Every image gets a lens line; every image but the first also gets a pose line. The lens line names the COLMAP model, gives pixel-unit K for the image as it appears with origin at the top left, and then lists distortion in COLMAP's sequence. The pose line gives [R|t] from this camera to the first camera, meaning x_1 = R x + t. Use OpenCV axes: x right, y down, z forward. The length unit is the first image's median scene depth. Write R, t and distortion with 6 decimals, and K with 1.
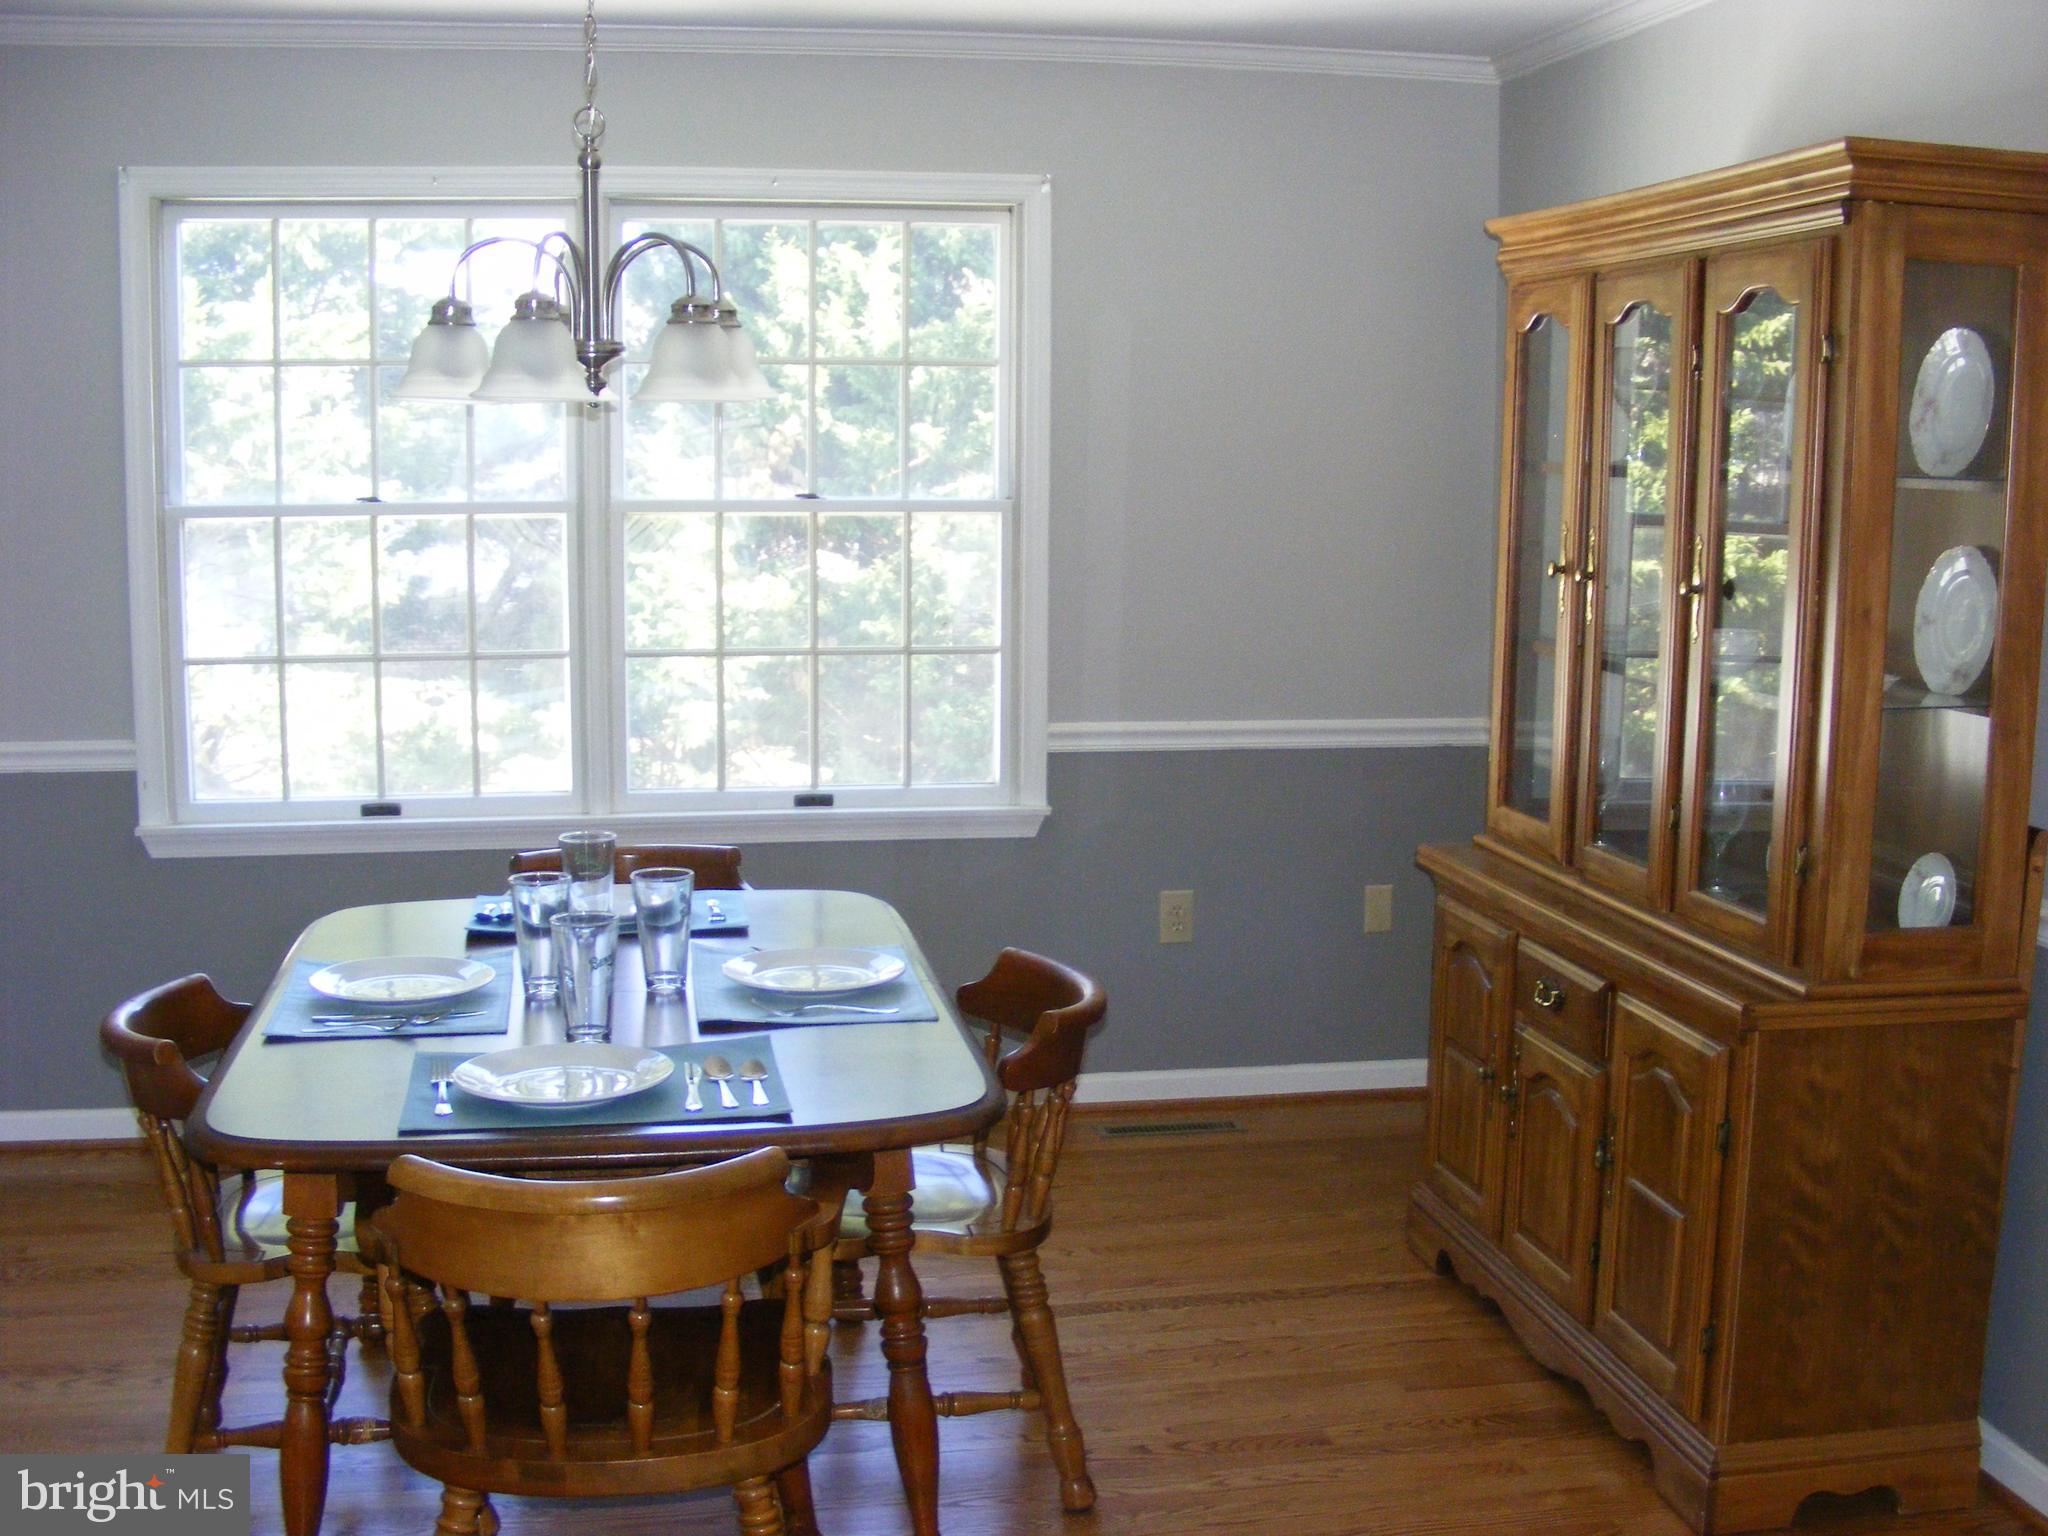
lens RADIAL K [[2357.0, 0, 1025.9], [0, 2357.0, 766.6], [0, 0, 1]] dist [-0.190892, 0.000000]
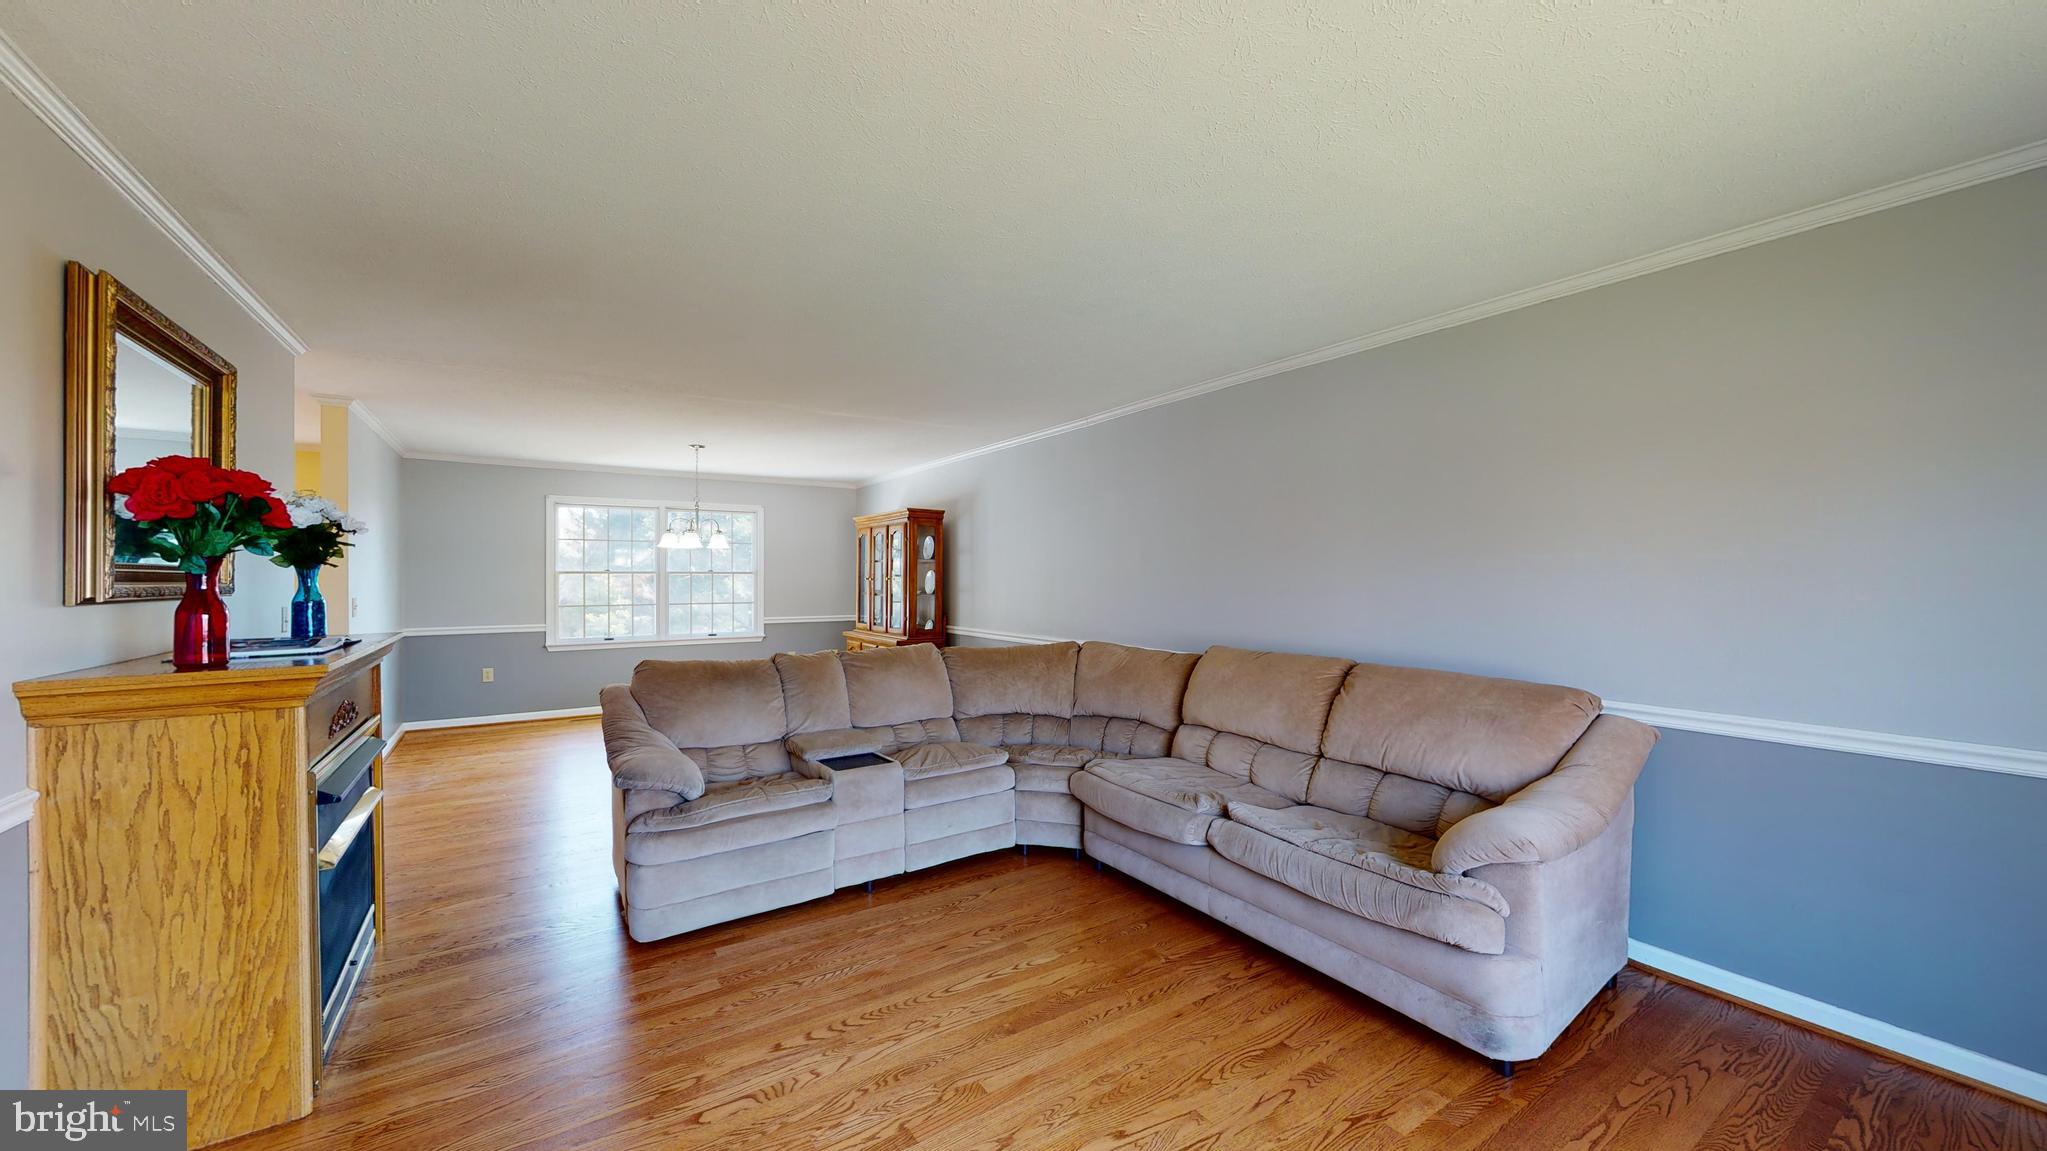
lens RADIAL K [[746.8, 0, 1019.9], [0, 746.8, 577.1], [0, 0, 1]] dist [-0.006695, -0.000220]
pose [[0.914828, -0.006415, 0.403794, -0.130283], [0.063361, 0.989771, -0.127826, 0.131810], [-0.398843, 0.142523, 0.905876, -0.632493]]
